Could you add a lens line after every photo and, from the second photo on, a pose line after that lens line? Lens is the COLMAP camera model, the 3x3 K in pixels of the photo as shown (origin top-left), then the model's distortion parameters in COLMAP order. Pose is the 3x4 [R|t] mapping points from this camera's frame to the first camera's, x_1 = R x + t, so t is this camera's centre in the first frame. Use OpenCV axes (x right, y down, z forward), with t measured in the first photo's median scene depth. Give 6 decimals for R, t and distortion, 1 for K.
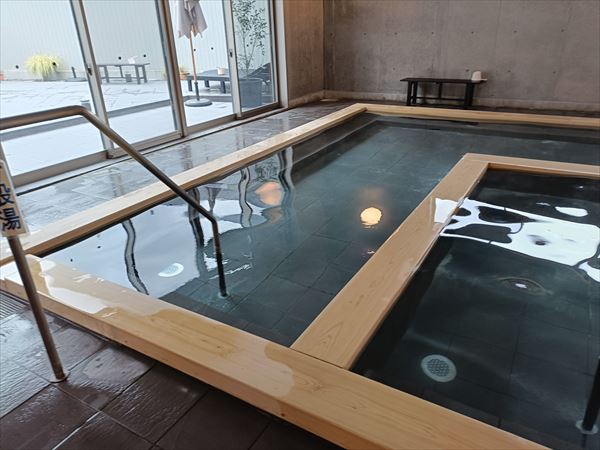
lens RADIAL K [[456.0, 0, 302.0], [0, 456.0, 221.1], [0, 0, 1]] dist [0.026733, 0.005430]
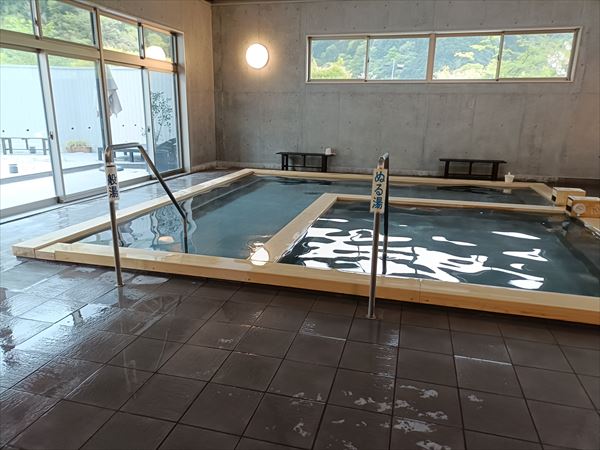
lens RADIAL K [[456.0, 0, 297.7], [0, 456.0, 226.3], [0, 0, 1]] dist [0.026733, 0.005430]
pose [[0.963443, -0.024086, 0.266827, -0.087403], [0.067866, 0.985408, -0.156093, 0.119254], [-0.259174, 0.168495, 0.951020, -0.261612]]
